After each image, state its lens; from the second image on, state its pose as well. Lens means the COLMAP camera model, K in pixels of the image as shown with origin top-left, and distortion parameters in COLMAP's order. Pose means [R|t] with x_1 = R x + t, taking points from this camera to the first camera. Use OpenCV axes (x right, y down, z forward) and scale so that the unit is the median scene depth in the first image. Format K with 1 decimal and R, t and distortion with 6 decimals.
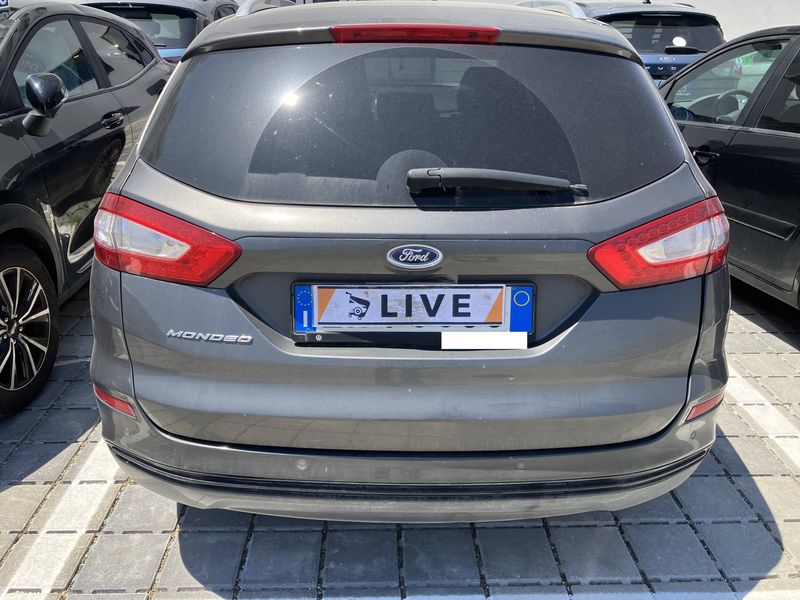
lens RADIAL K [[665.5, 0, 397.8], [0, 665.5, 297.1], [0, 0, 1]] dist [0.035309, -0.022674]
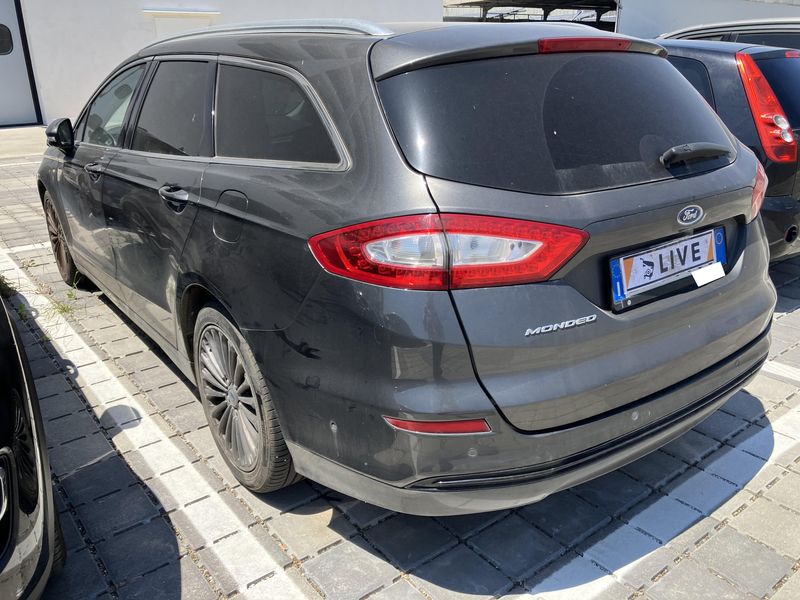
lens RADIAL K [[665.5, 0, 399.2], [0, 665.5, 305.5], [0, 0, 1]] dist [0.035309, -0.022674]
pose [[0.807061, -0.228530, 0.544451, -1.072410], [0.246586, 0.968258, 0.040895, -0.079276], [-0.536515, 0.101249, 0.837795, 0.248820]]
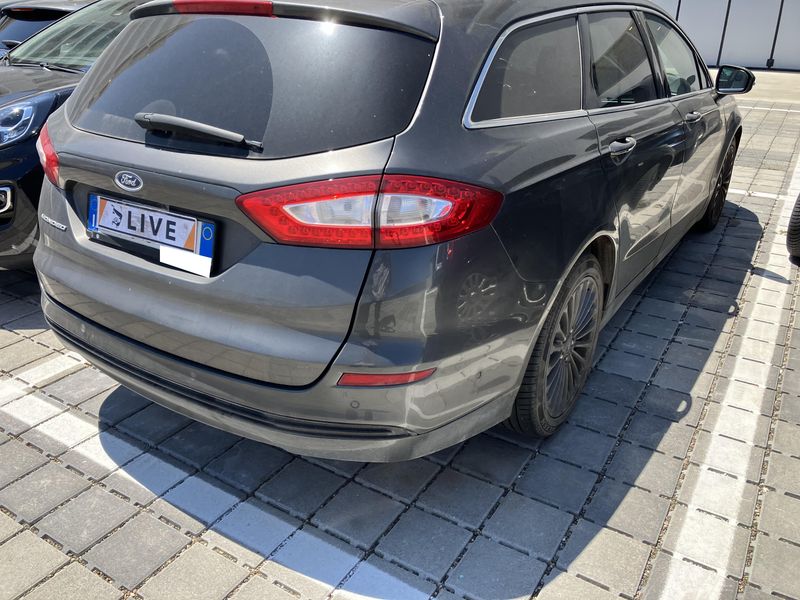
lens RADIAL K [[665.5, 0, 400.7], [0, 665.5, 297.3], [0, 0, 1]] dist [0.035309, -0.022674]
pose [[0.827461, 0.220305, -0.516502, 1.098241], [-0.212315, 0.974286, 0.075426, -0.049176], [0.519837, 0.047249, 0.852958, 0.184295]]
